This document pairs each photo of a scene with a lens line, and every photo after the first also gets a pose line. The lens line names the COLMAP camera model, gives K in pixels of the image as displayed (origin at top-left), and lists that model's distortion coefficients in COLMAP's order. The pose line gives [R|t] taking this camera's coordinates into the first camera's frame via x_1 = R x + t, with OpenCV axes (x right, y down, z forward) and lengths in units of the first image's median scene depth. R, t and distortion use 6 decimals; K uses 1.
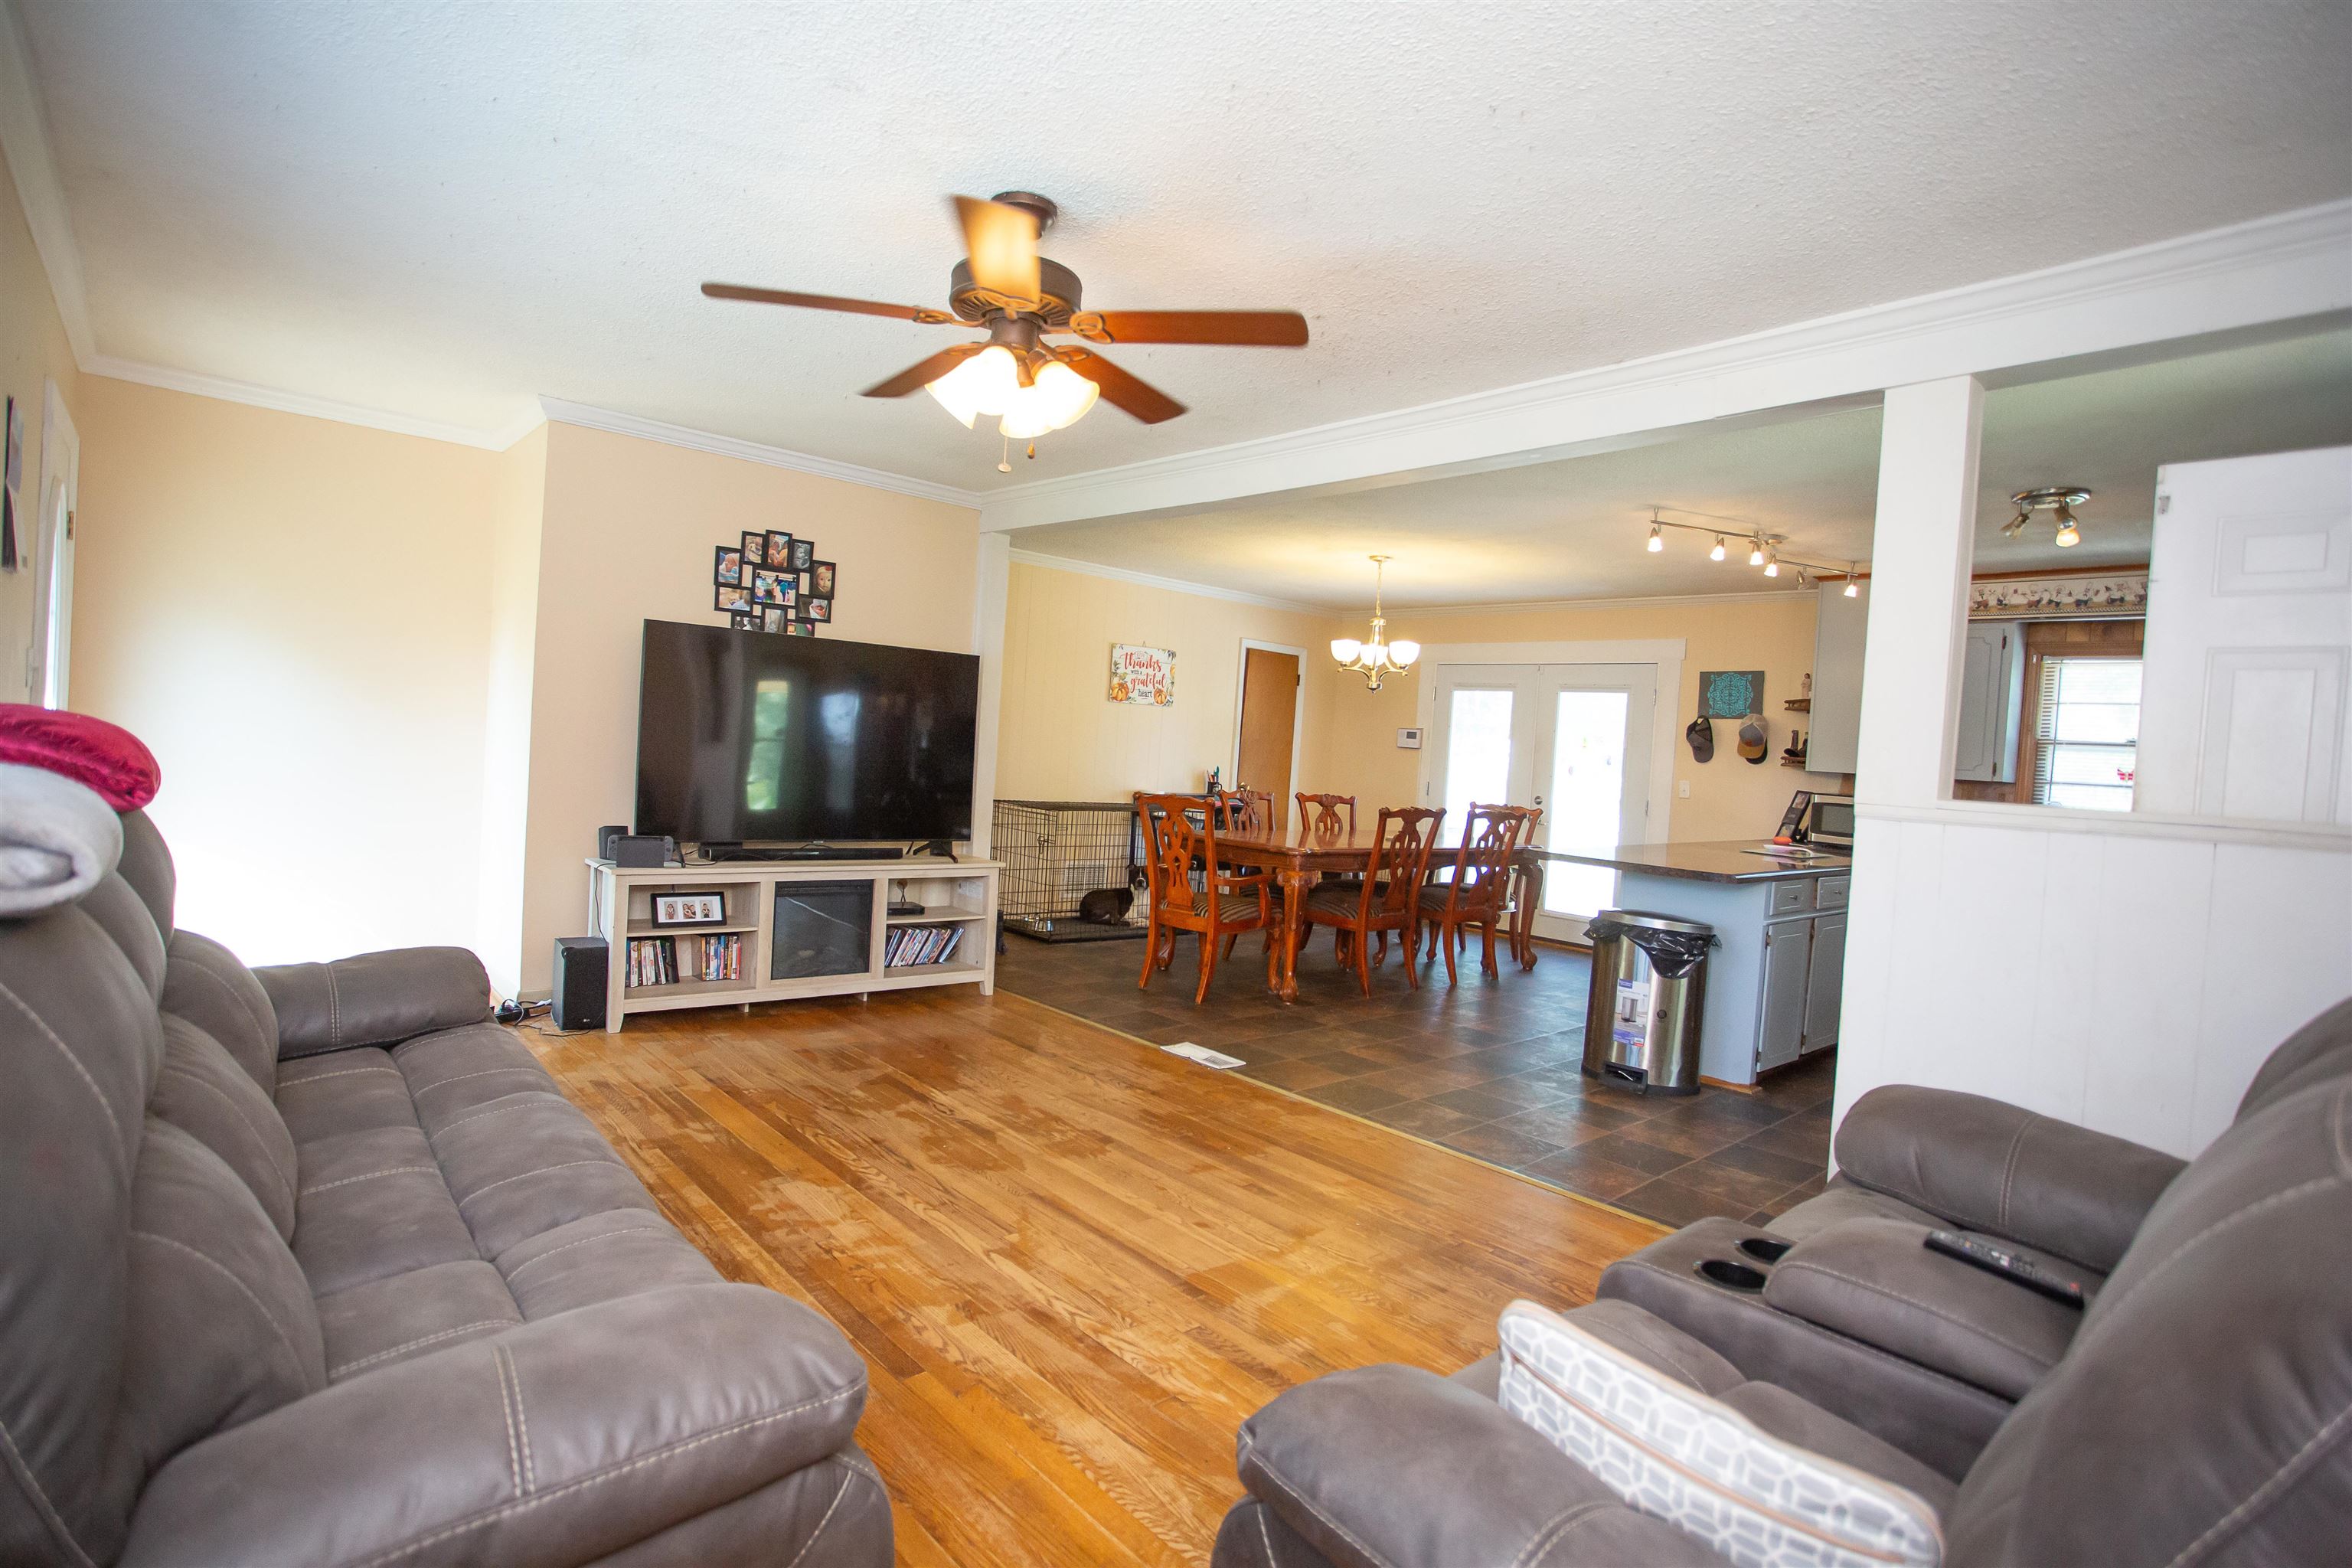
lens RADIAL K [[1153.5, 0, 1166.4], [0, 1153.5, 775.7], [0, 0, 1]] dist [-0.070139, 0.035996]
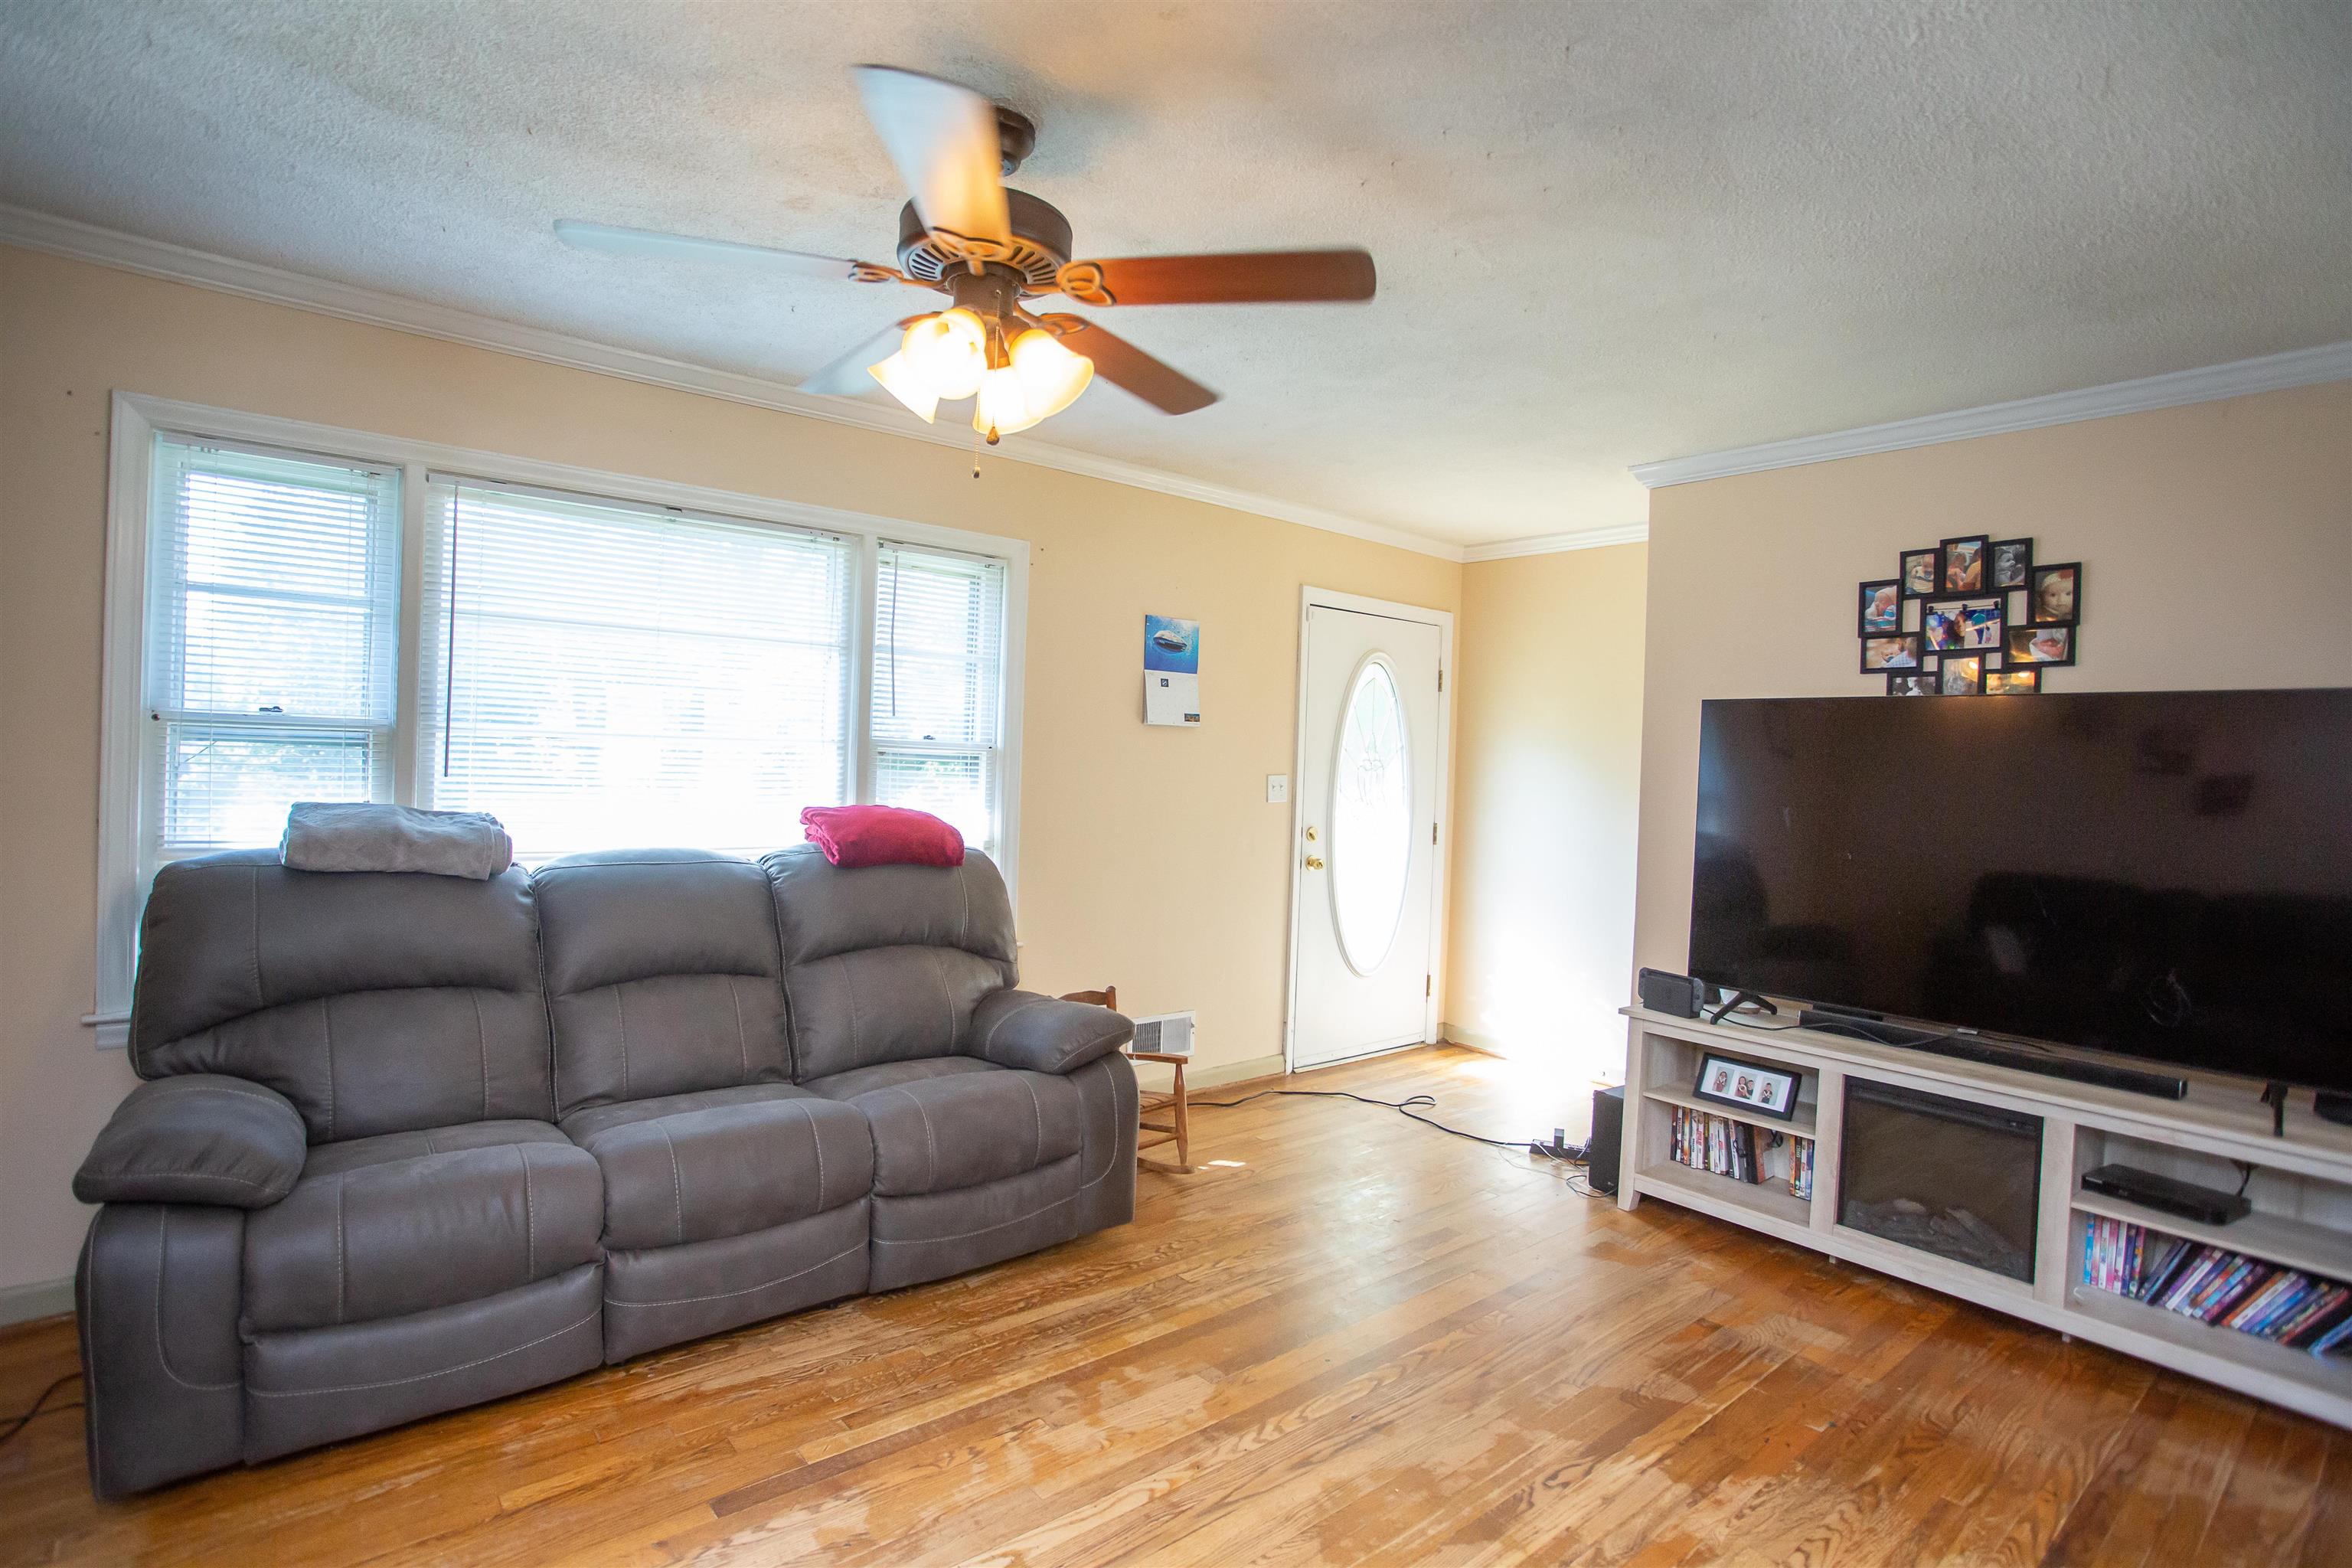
lens RADIAL K [[1153.5, 0, 1166.4], [0, 1153.5, 775.7], [0, 0, 1]] dist [-0.070139, 0.035996]
pose [[-0.040023, -0.048791, -0.998007, 0.312870], [-0.062119, 0.996997, -0.046251, -0.023298], [0.997266, 0.060144, -0.042933, 0.604817]]
